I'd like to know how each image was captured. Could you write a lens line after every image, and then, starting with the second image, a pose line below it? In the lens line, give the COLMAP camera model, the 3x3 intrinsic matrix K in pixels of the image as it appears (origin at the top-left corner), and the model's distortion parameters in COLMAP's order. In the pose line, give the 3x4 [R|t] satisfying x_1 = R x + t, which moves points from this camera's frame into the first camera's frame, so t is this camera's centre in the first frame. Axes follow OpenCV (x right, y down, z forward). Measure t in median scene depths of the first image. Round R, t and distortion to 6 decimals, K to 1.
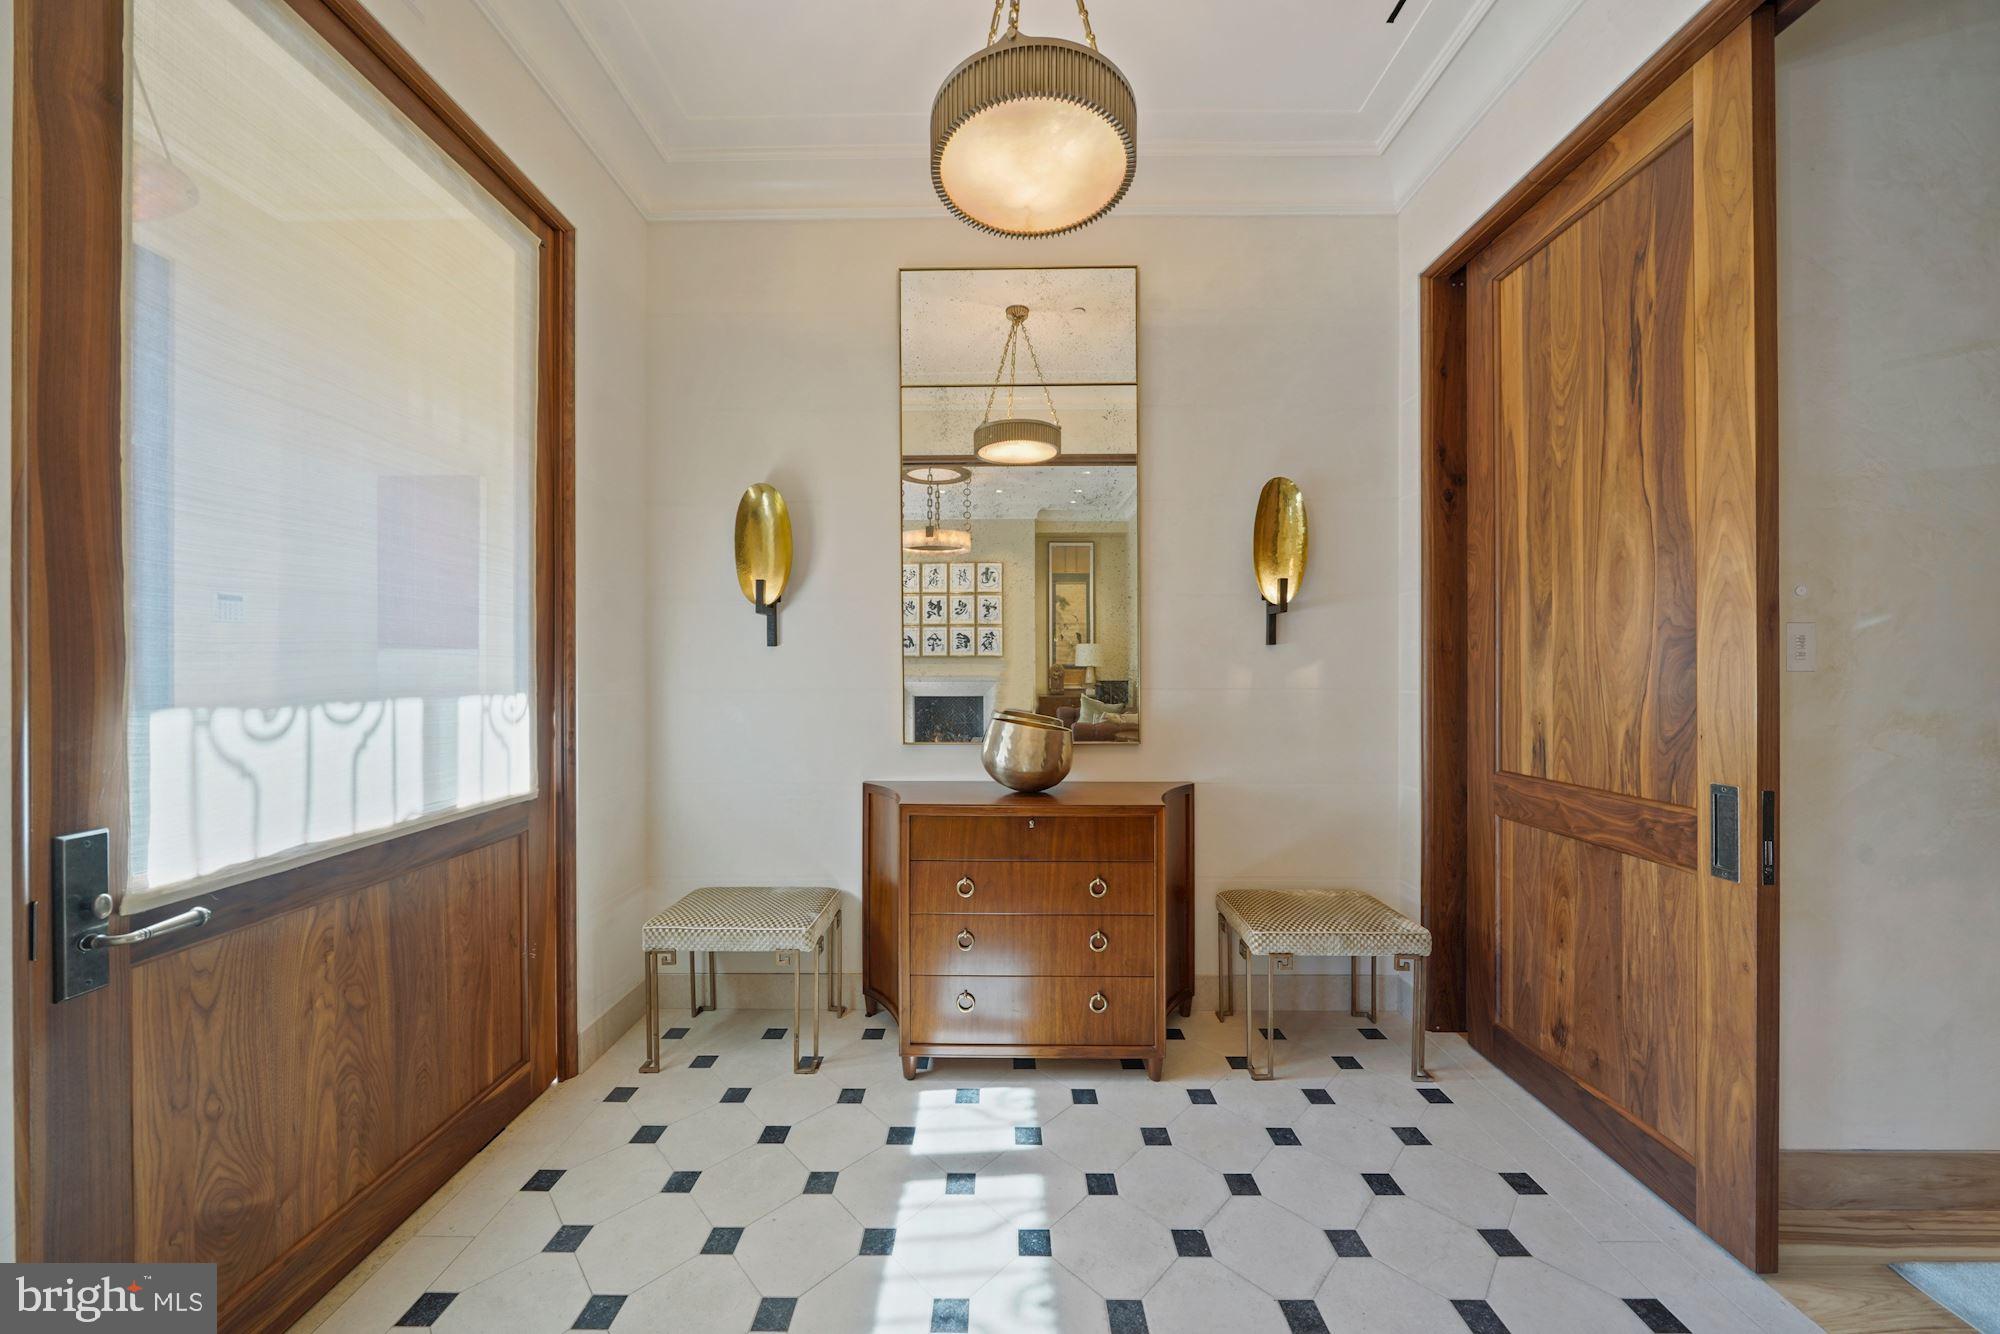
lens RADIAL K [[684.7, 0, 997.9], [0, 684.7, 670.9], [0, 0, 1]] dist [-0.007100, -0.000005]
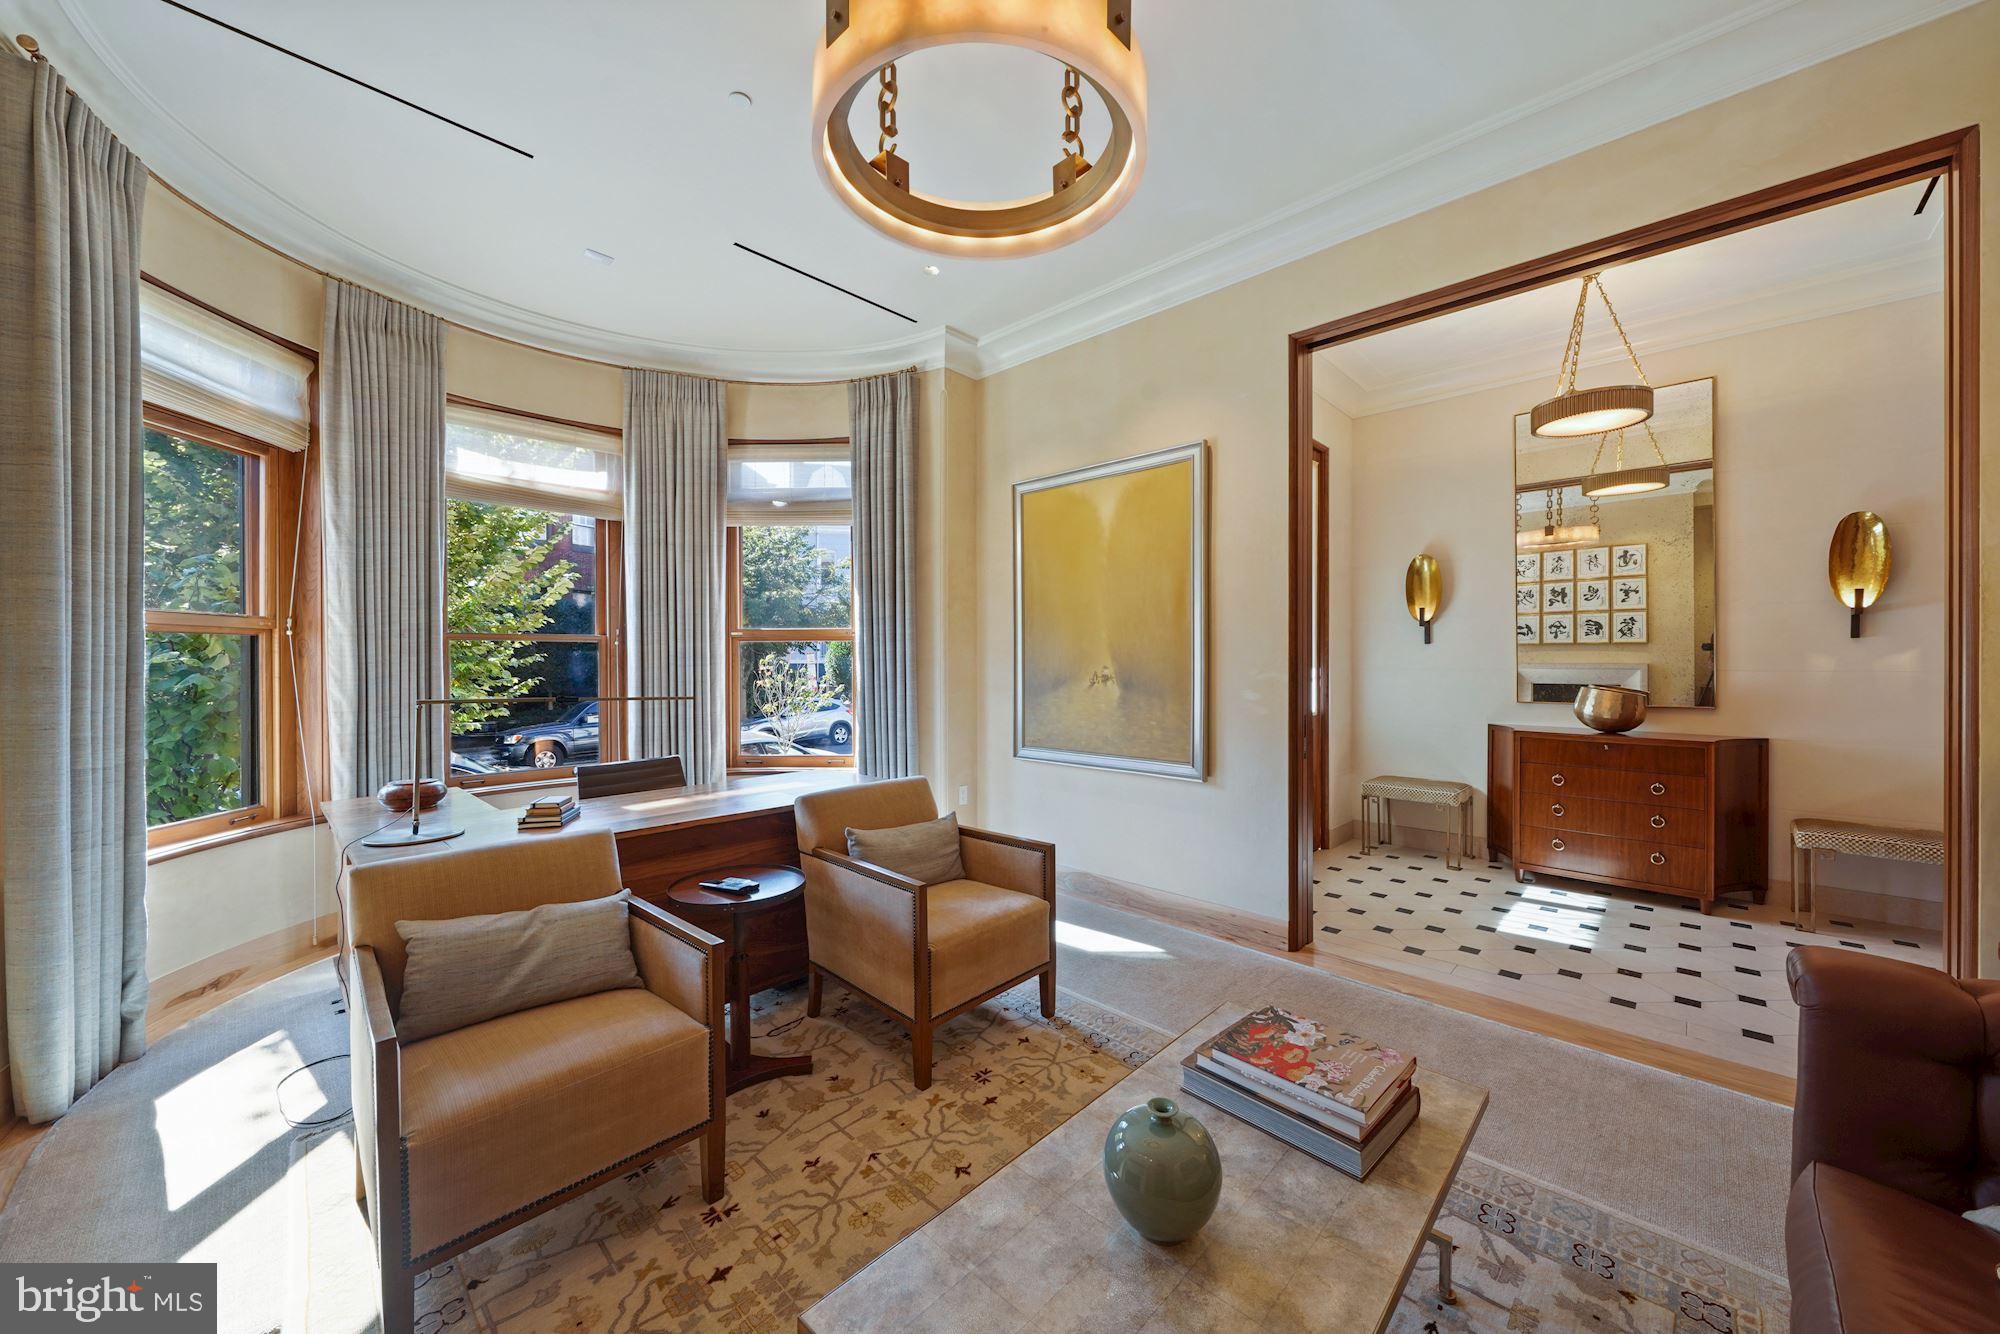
lens RADIAL K [[735.7, 0, 987.3], [0, 735.7, 664.4], [0, 0, 1]] dist [-0.008099, 0.000014]
pose [[0.719223, 0.003619, -0.694770, 0.168409], [0.001871, 0.999973, 0.007146, -0.000036], [0.694777, -0.006440, 0.719196, -1.147574]]
